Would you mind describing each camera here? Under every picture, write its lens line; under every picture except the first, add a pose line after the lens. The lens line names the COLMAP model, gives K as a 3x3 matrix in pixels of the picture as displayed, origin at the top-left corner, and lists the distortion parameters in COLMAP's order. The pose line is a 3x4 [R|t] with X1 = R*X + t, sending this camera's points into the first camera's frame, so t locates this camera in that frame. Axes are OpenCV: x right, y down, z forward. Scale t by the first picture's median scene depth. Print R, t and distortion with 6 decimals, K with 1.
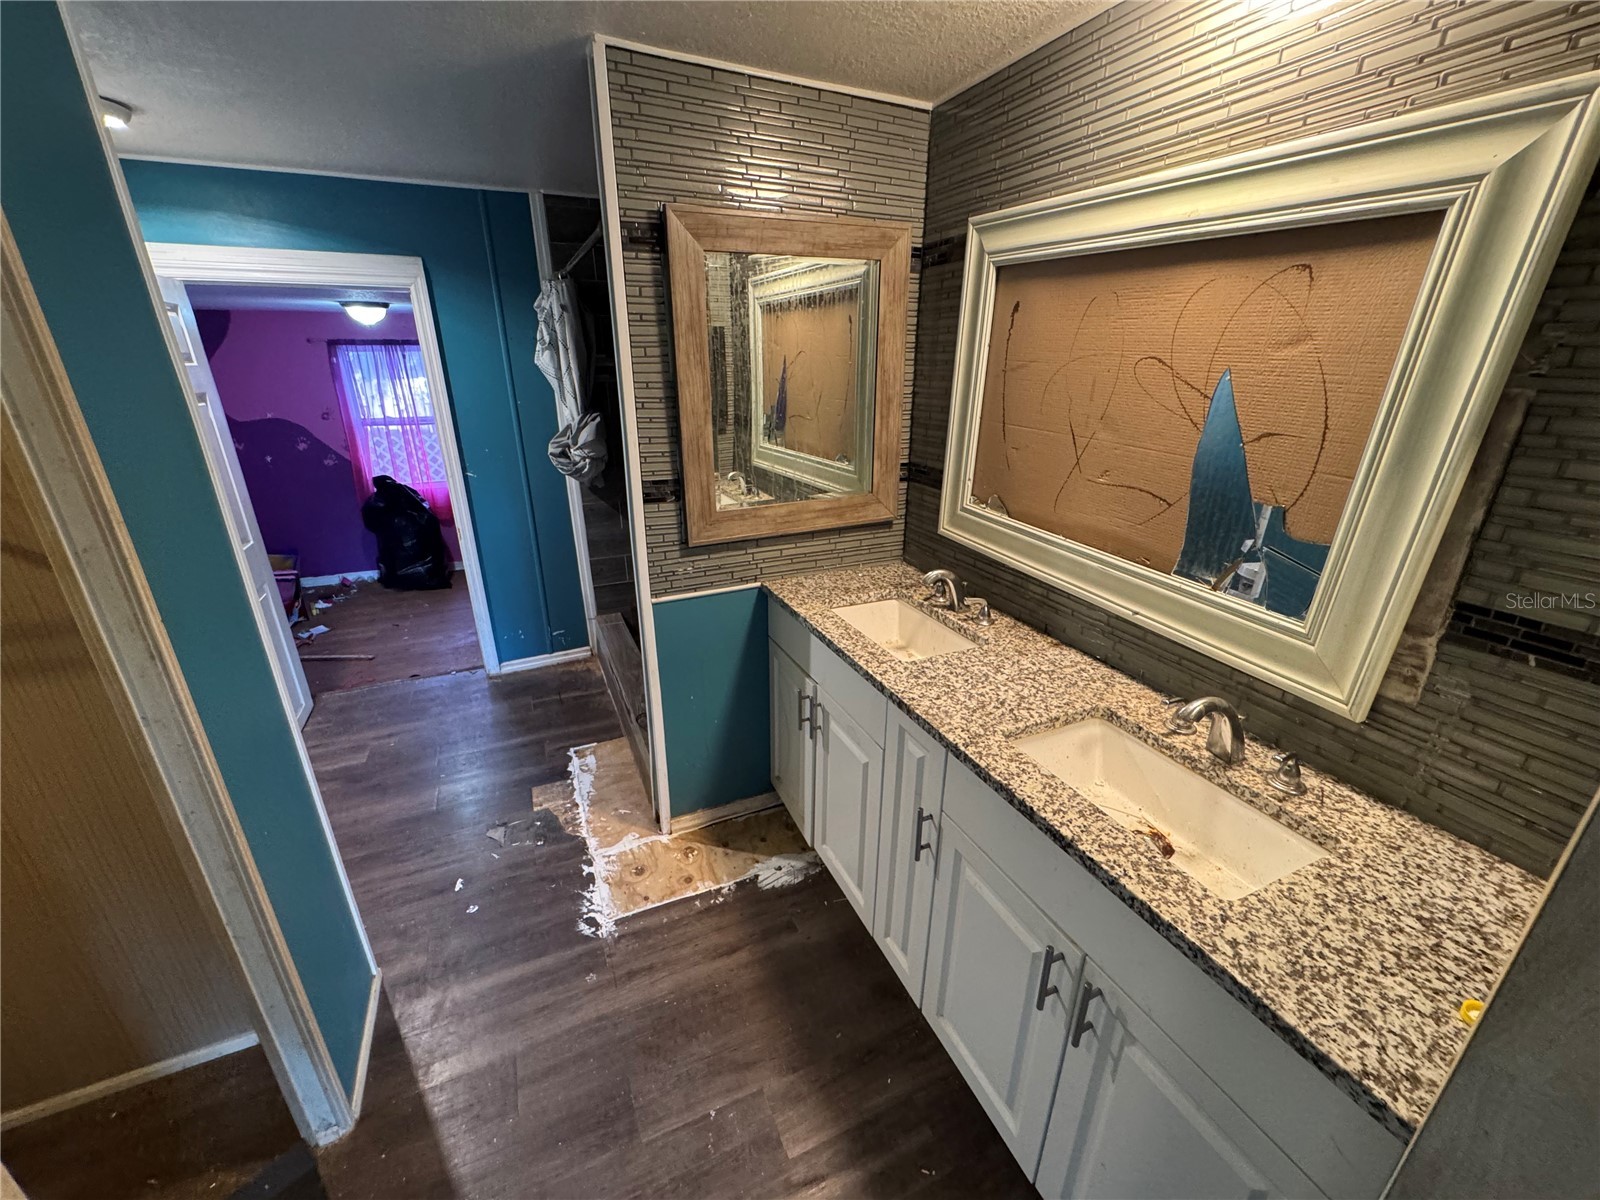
lens RADIAL K [[638.4, 0, 800.0], [0, 638.4, 600.0], [0, 0, 1]] dist [-0.000617, -0.000140]
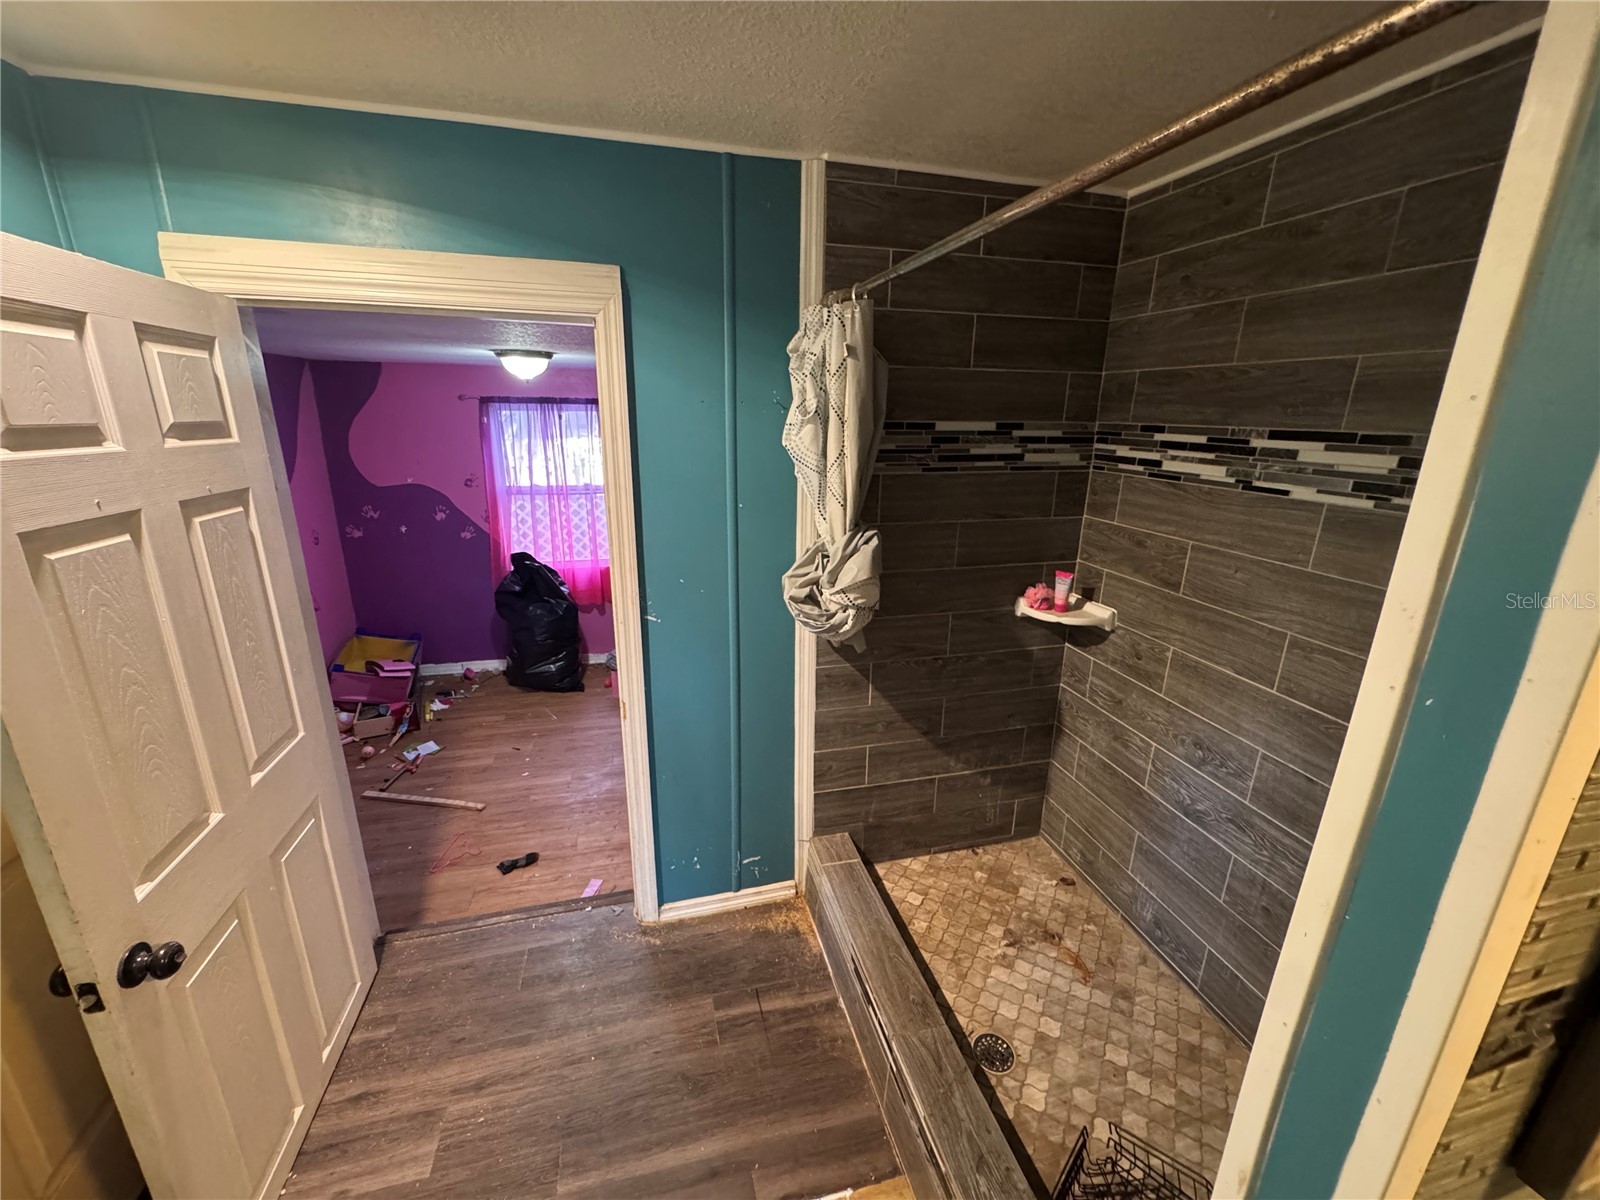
lens RADIAL K [[634.9, 0, 800.0], [0, 634.9, 600.0], [0, 0, 1]] dist [-0.002282, -0.000116]
pose [[0.985718, 0.063490, -0.155980, -0.204921], [-0.076045, 0.994213, -0.075885, -0.128889], [0.150259, 0.086662, 0.984841, 0.306476]]
